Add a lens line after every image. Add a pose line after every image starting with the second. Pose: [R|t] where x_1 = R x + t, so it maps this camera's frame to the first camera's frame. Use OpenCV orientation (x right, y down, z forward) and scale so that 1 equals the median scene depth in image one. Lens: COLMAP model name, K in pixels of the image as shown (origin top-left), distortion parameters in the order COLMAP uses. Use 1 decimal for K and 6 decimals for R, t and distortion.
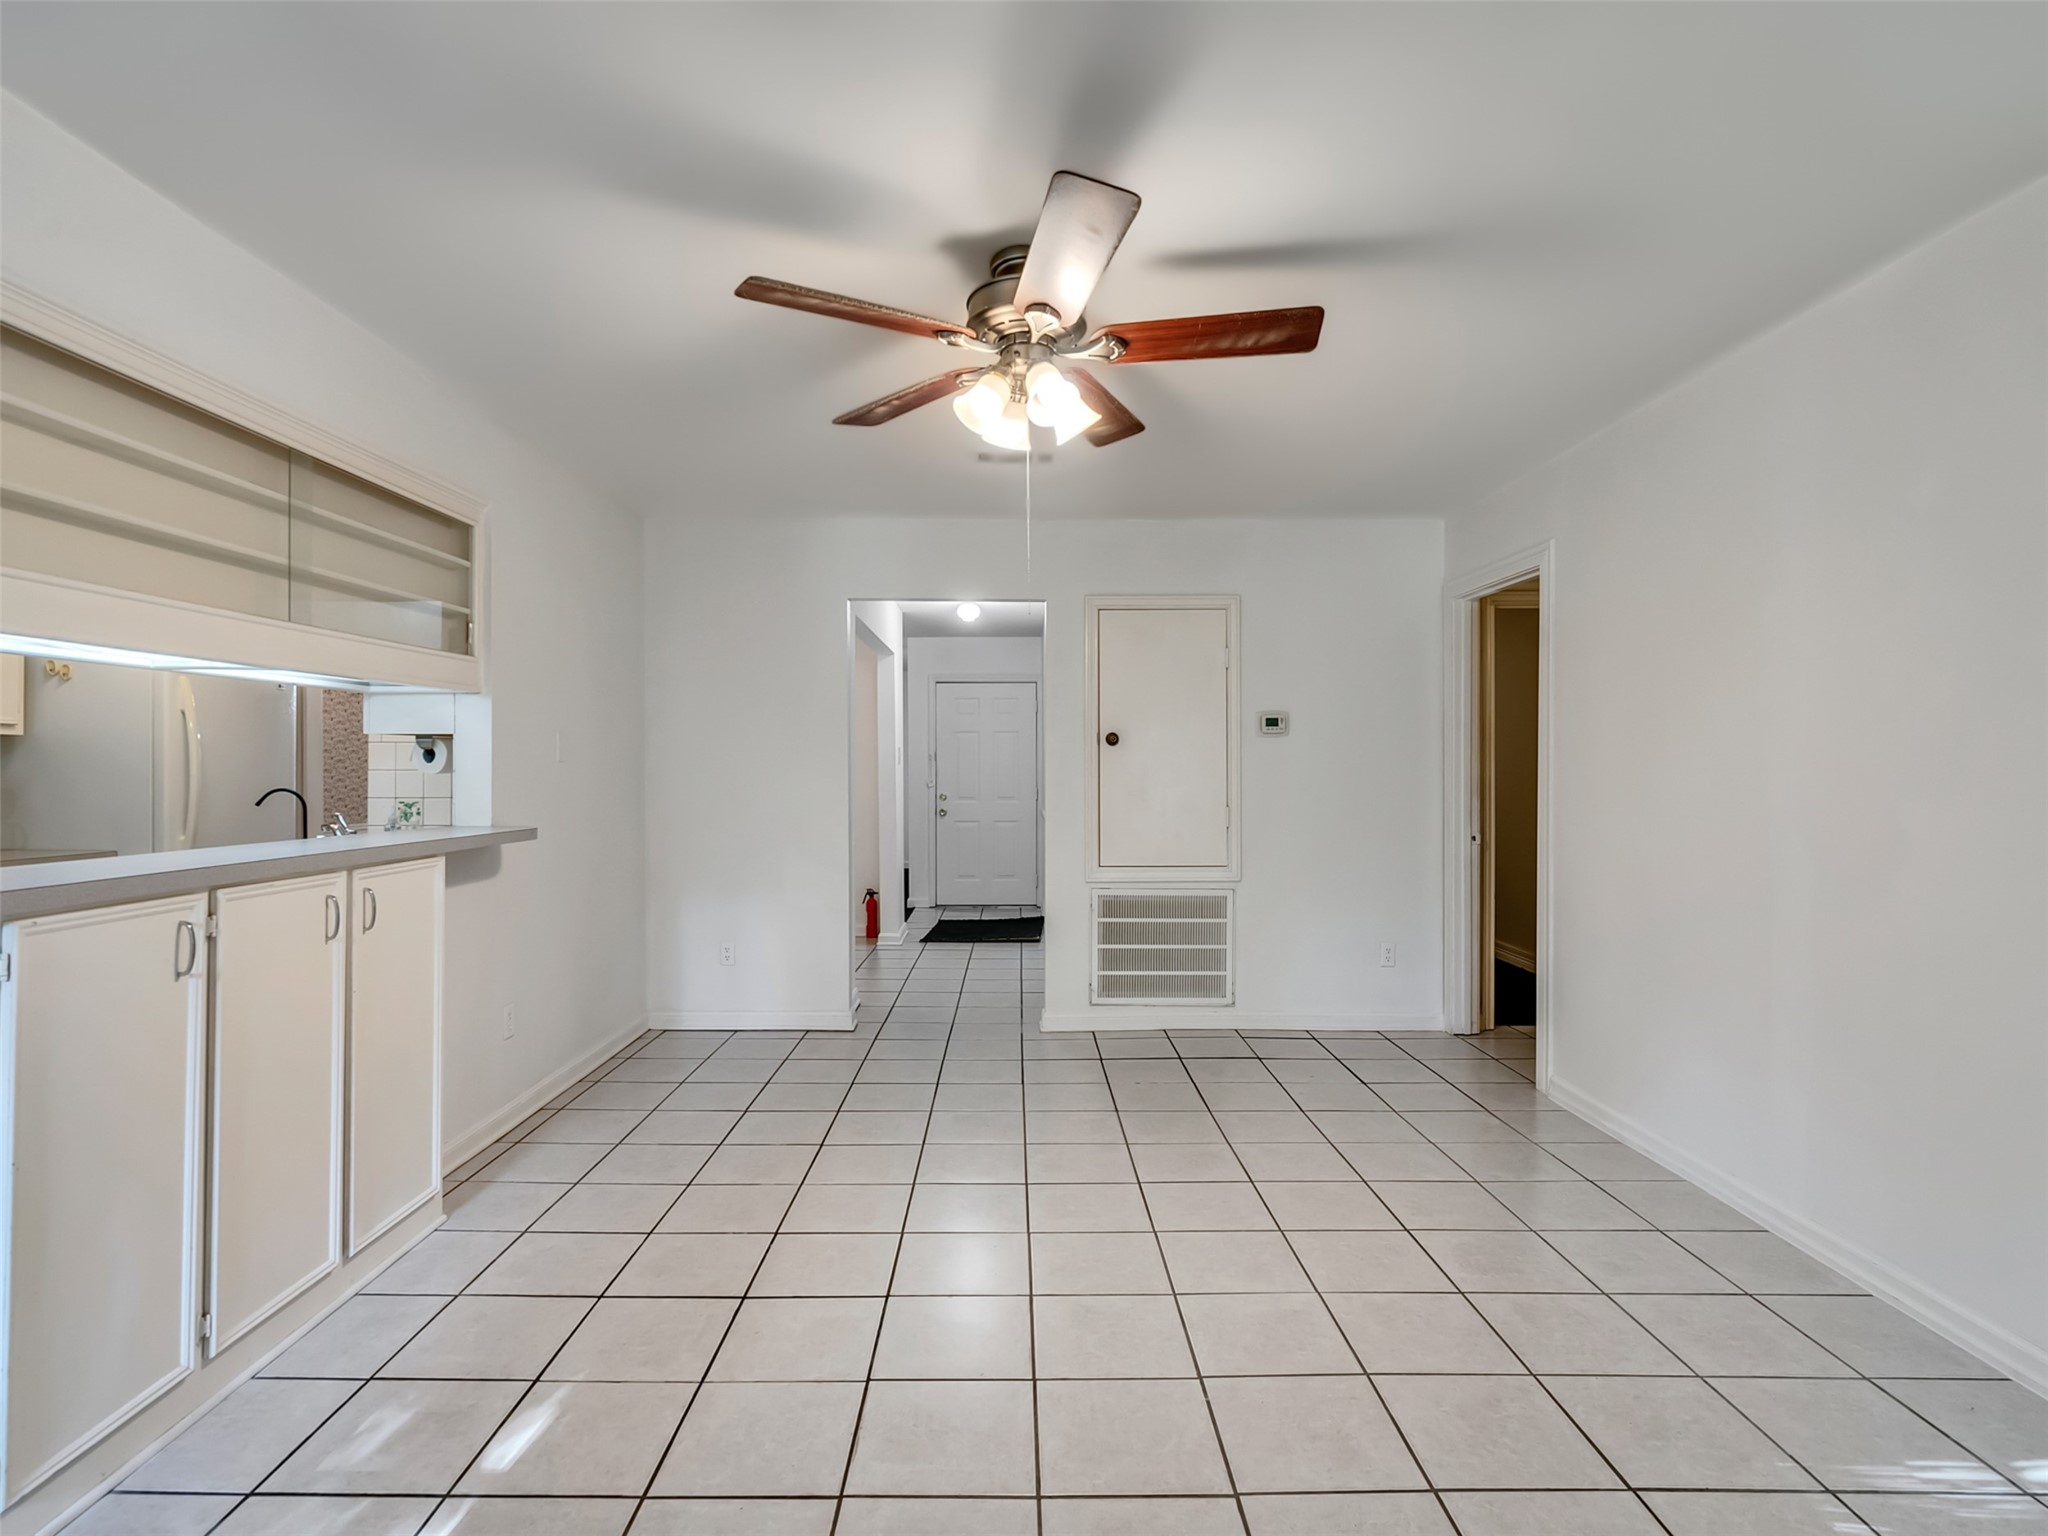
lens RADIAL K [[1052.4, 0, 1012.0], [0, 1052.4, 762.7], [0, 0, 1]] dist [-0.002093, -0.000328]
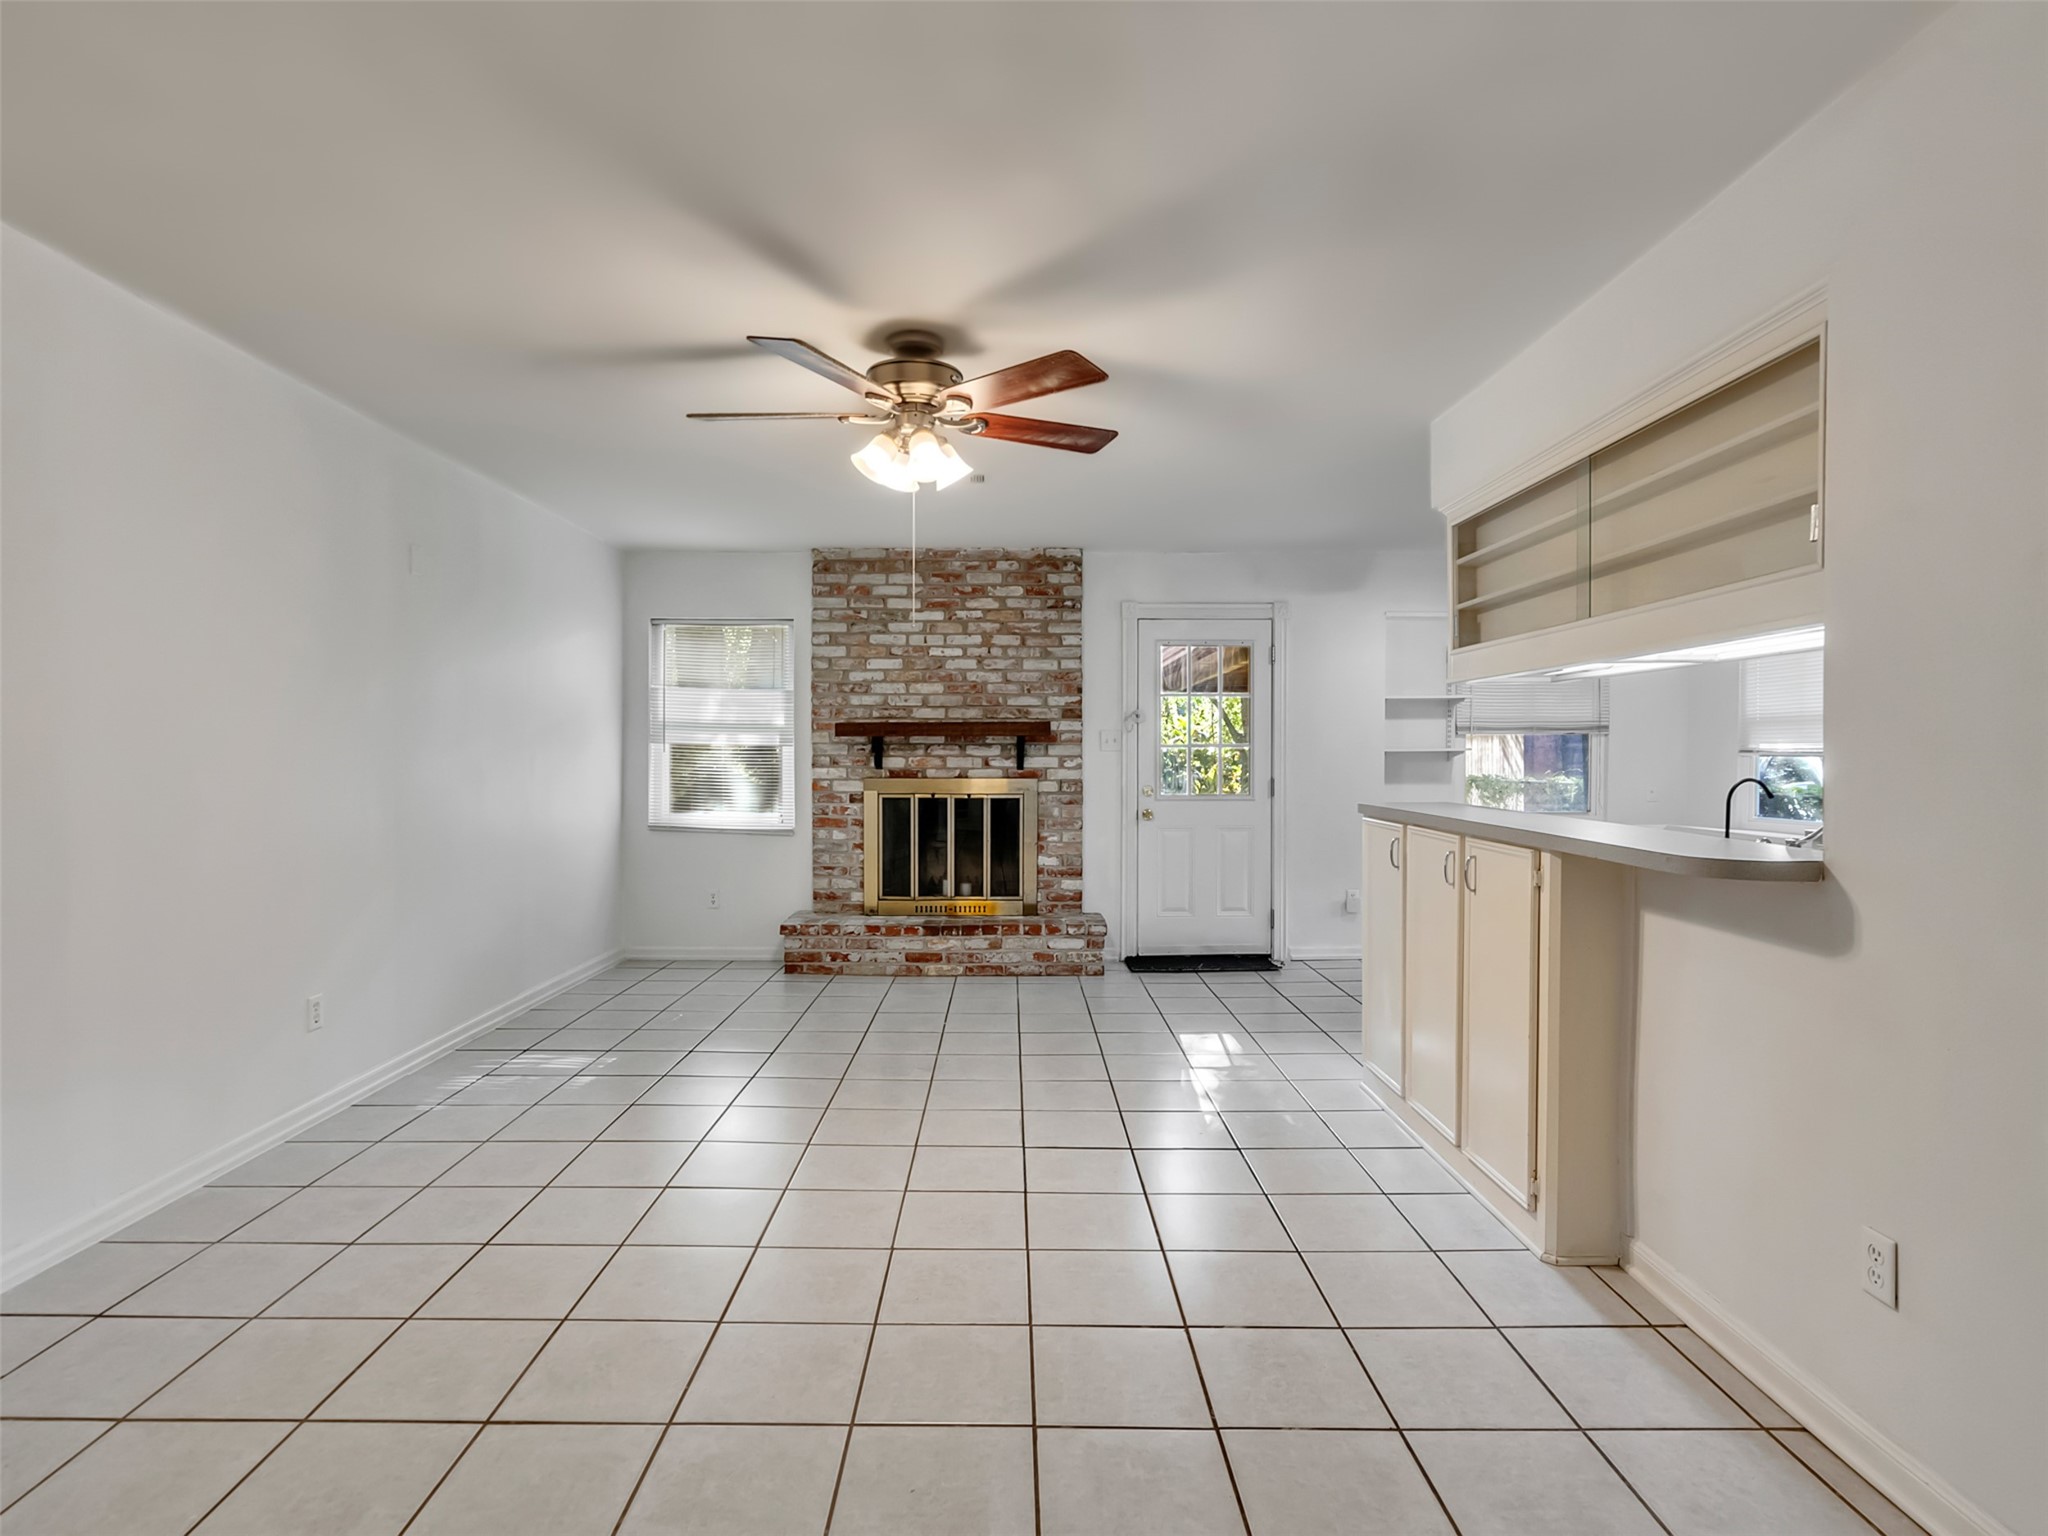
lens RADIAL K [[1048.6, 0, 1010.5], [0, 1048.6, 767.4], [0, 0, 1]] dist [-0.006841, 0.004665]
pose [[-0.999961, -0.004947, -0.007339, -0.050387], [-0.005036, 0.999914, 0.012097, 0.005467], [0.007278, 0.012134, -0.999900, 1.281477]]
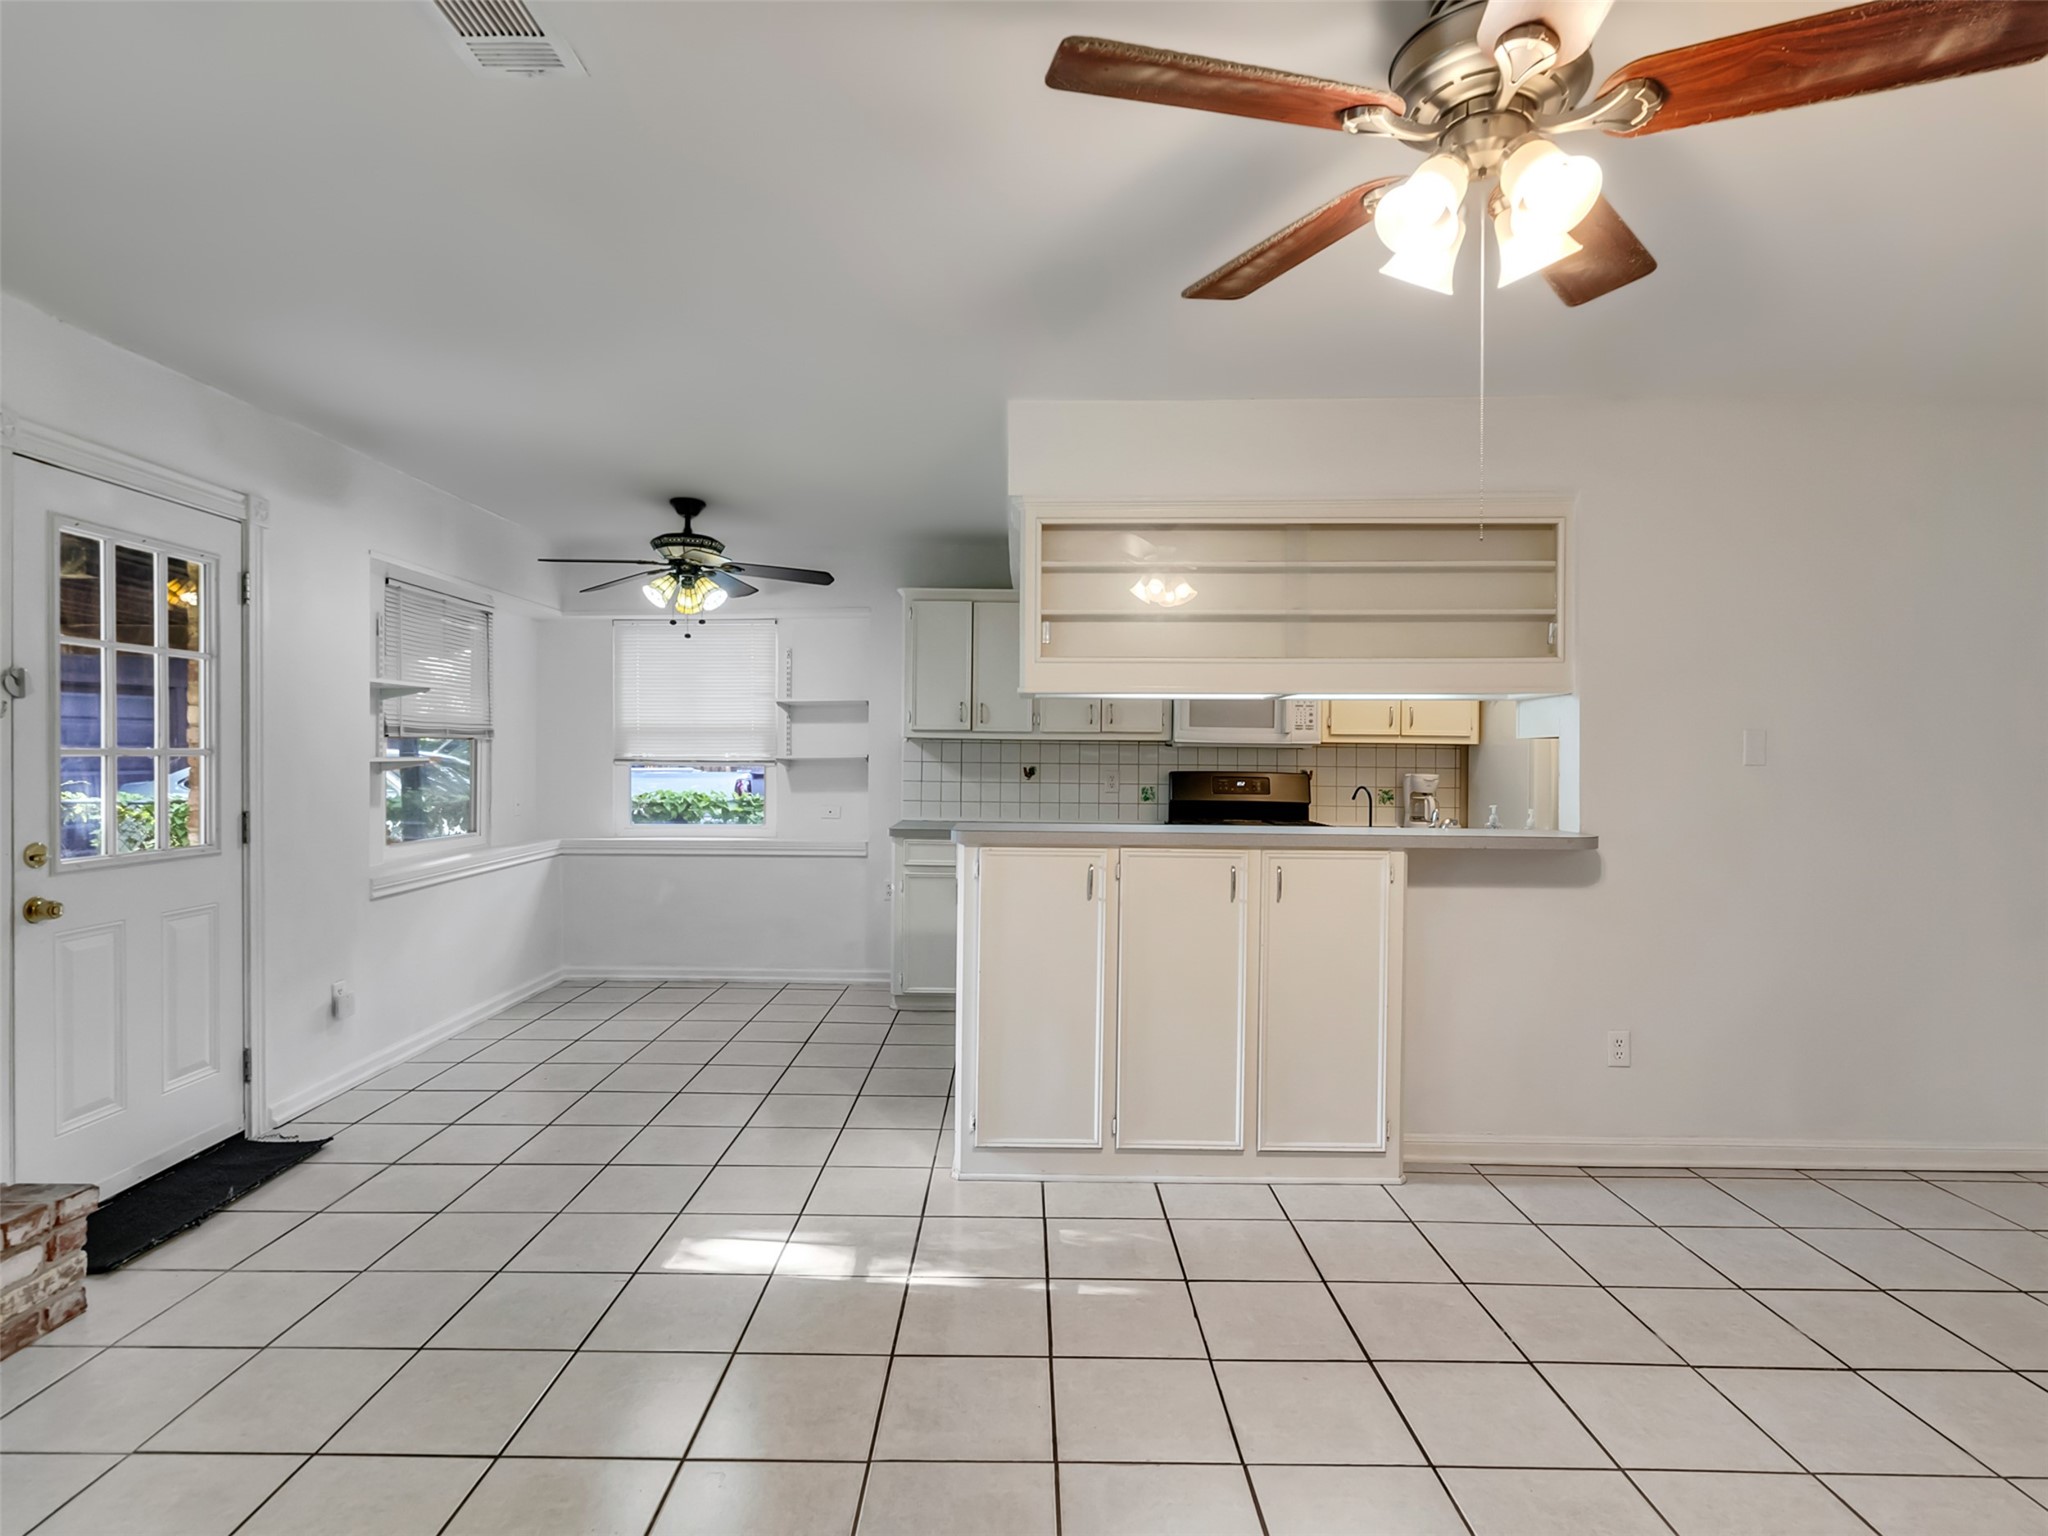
lens RADIAL K [[1048.6, 0, 1010.5], [0, 1048.6, 767.4], [0, 0, 1]] dist [-0.006841, 0.004665]
pose [[-0.009487, 0.005164, -0.999942, 0.377406], [-0.001474, 0.999986, 0.005178, -0.002379], [0.999954, 0.001523, -0.009479, 0.411256]]
